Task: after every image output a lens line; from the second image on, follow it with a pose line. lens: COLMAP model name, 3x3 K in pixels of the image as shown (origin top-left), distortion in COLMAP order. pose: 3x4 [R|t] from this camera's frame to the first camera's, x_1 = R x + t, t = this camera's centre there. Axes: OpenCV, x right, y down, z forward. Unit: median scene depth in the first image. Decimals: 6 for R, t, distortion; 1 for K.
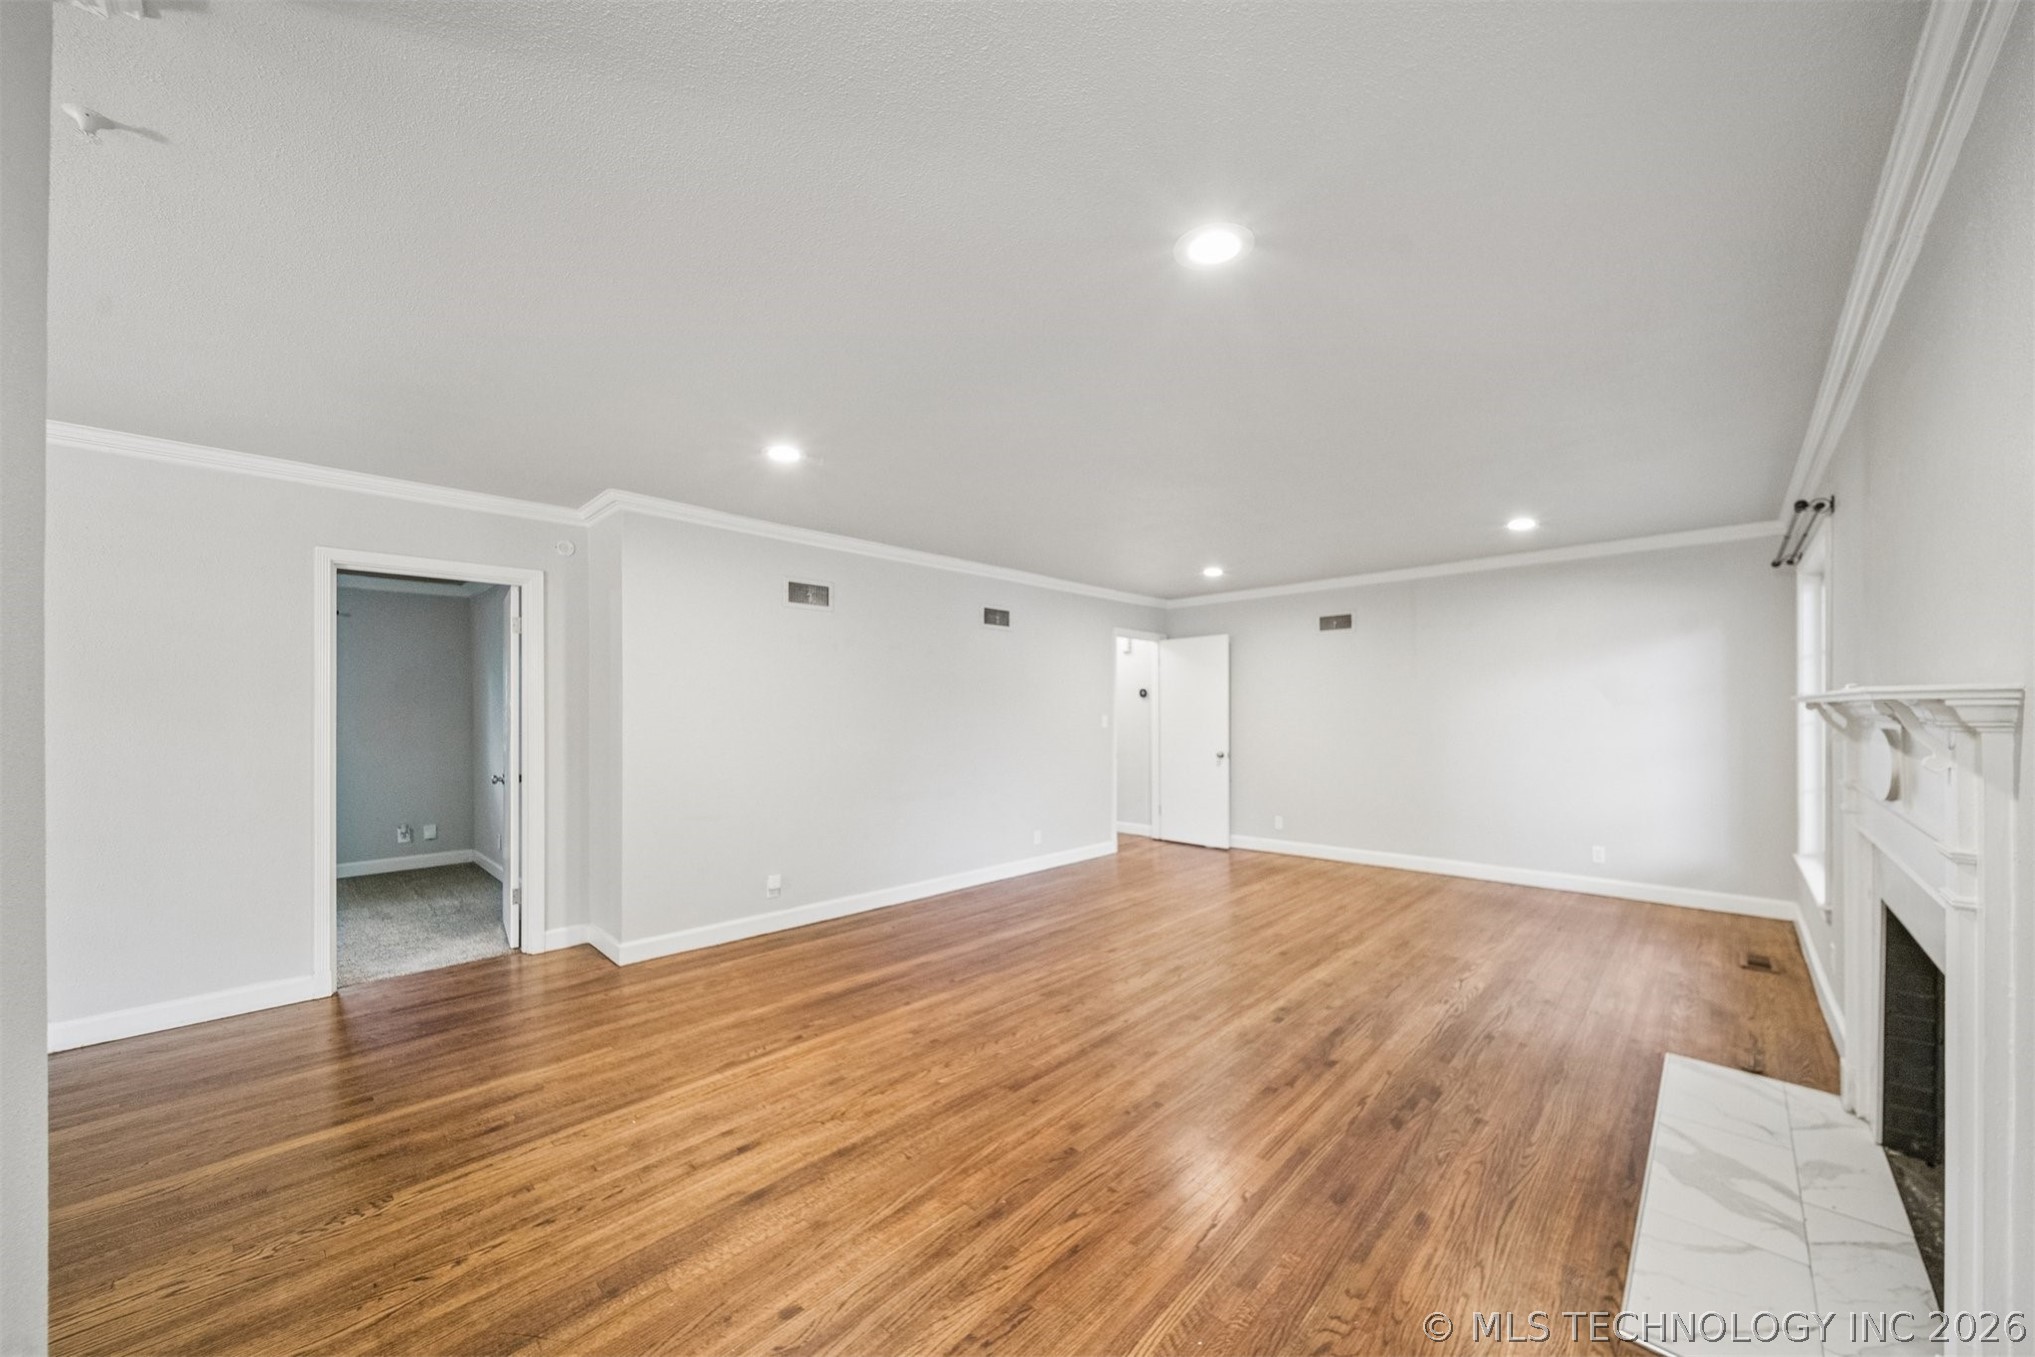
lens RADIAL K [[724.0, 0, 1053.4], [0, 724.0, 709.3], [0, 0, 1]] dist [-0.003127, -0.000366]
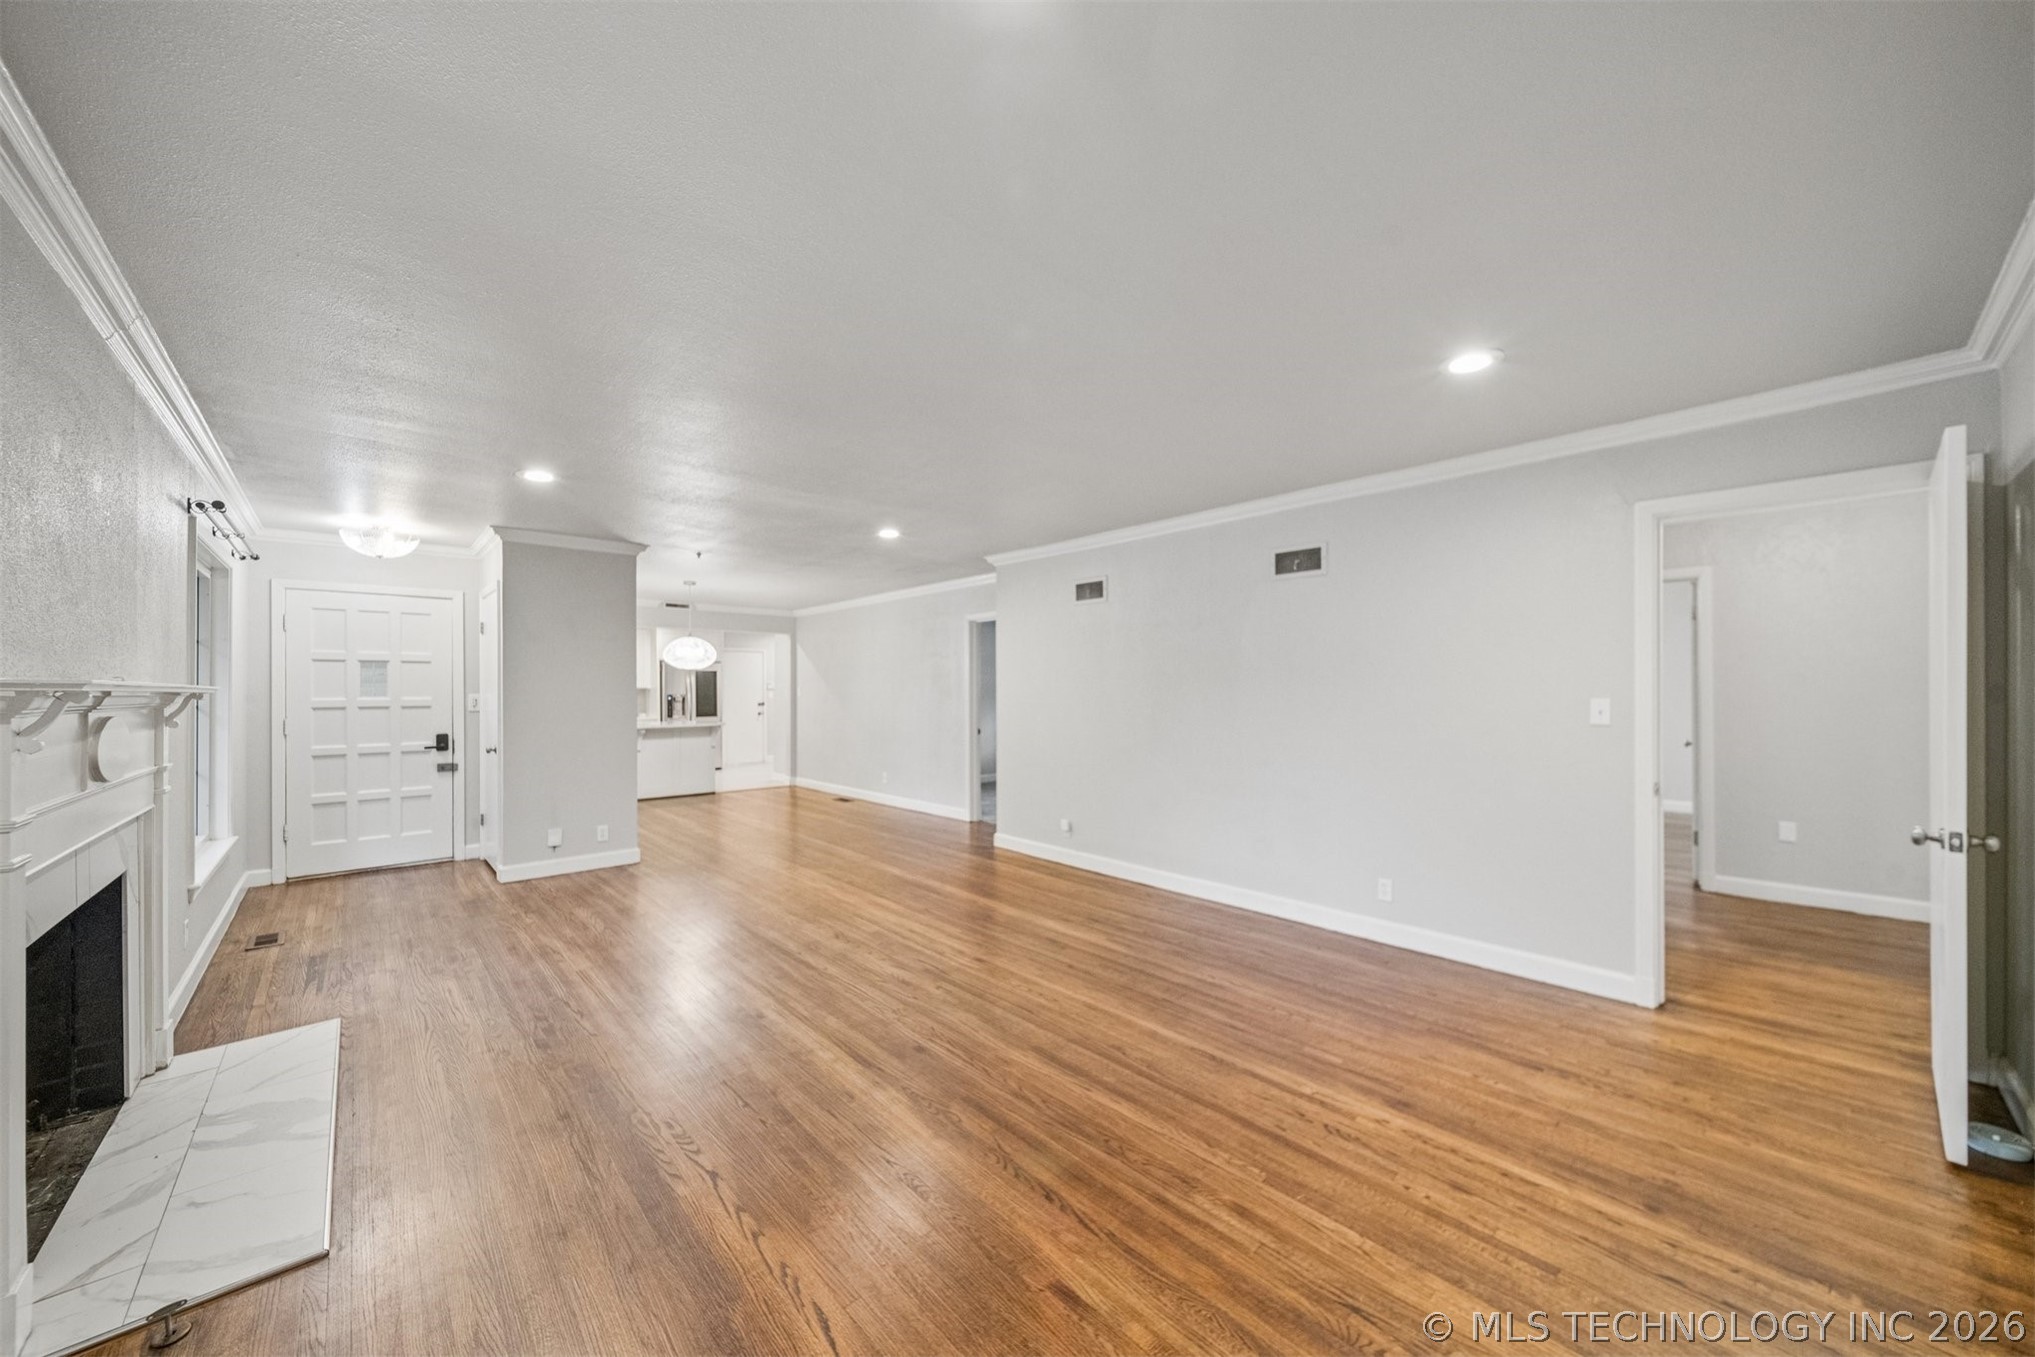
lens RADIAL K [[724.0, 0, 1024.9], [0, 724.0, 683.2], [0, 0, 1]] dist [-0.003127, -0.000366]
pose [[-0.080795, -0.005566, -0.996715, 1.694685], [0.010492, 0.999924, -0.006434, -0.004899], [0.996676, -0.010977, -0.080730, 1.975184]]
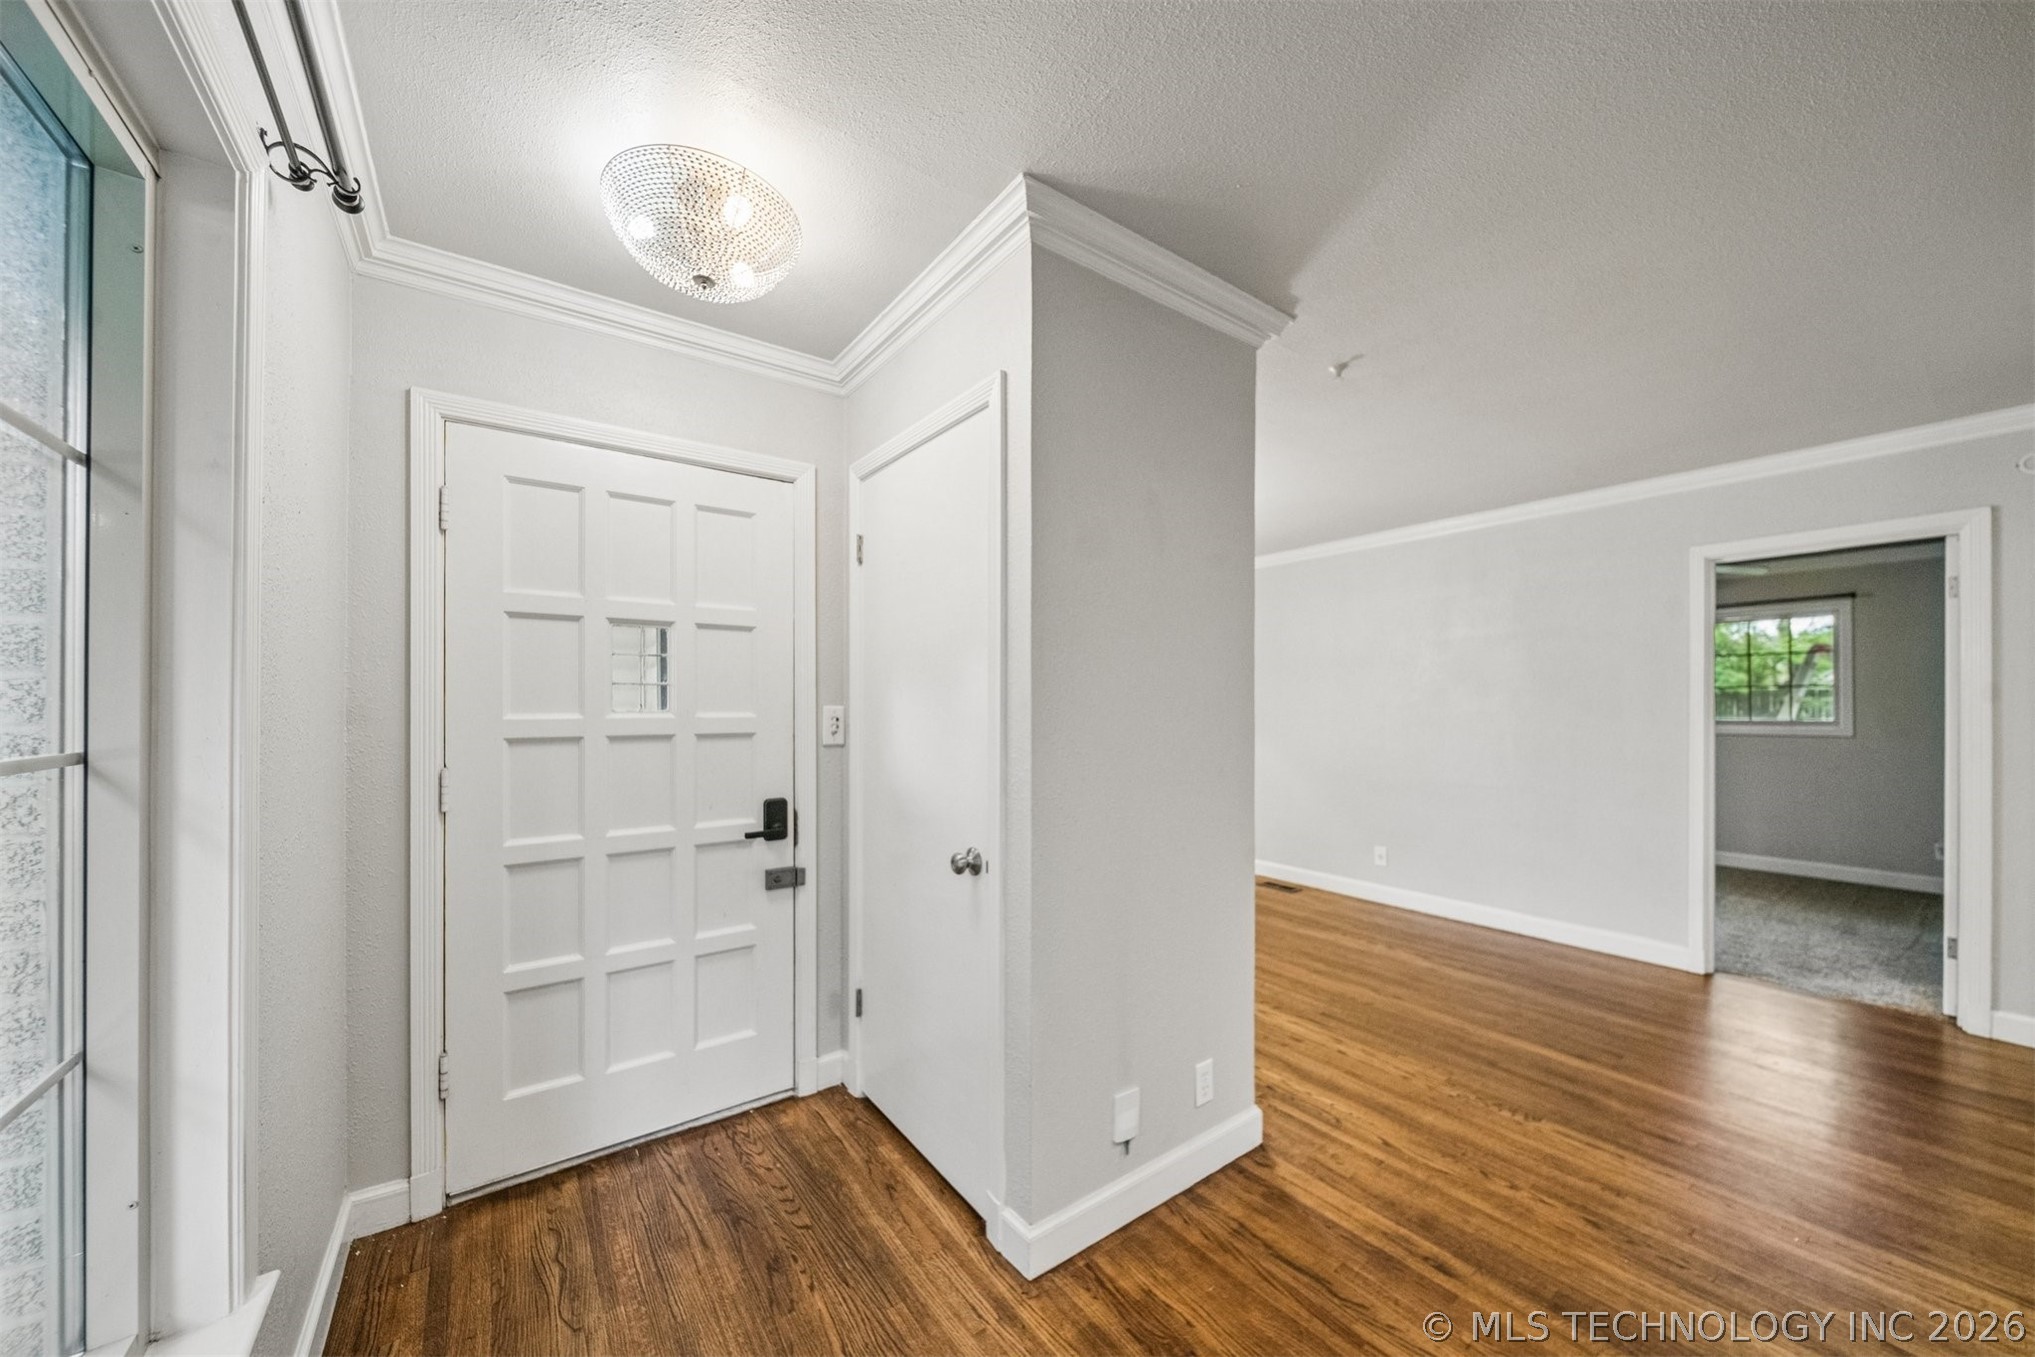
lens RADIAL K [[724.0, 0, 1006.6], [0, 724.0, 696.4], [0, 0, 1]] dist [-0.003127, -0.000366]
pose [[-0.207924, -0.004599, -0.978134, 0.348981], [0.005389, 0.999968, -0.005847, -0.008092], [0.978130, -0.006487, -0.207893, 0.340413]]
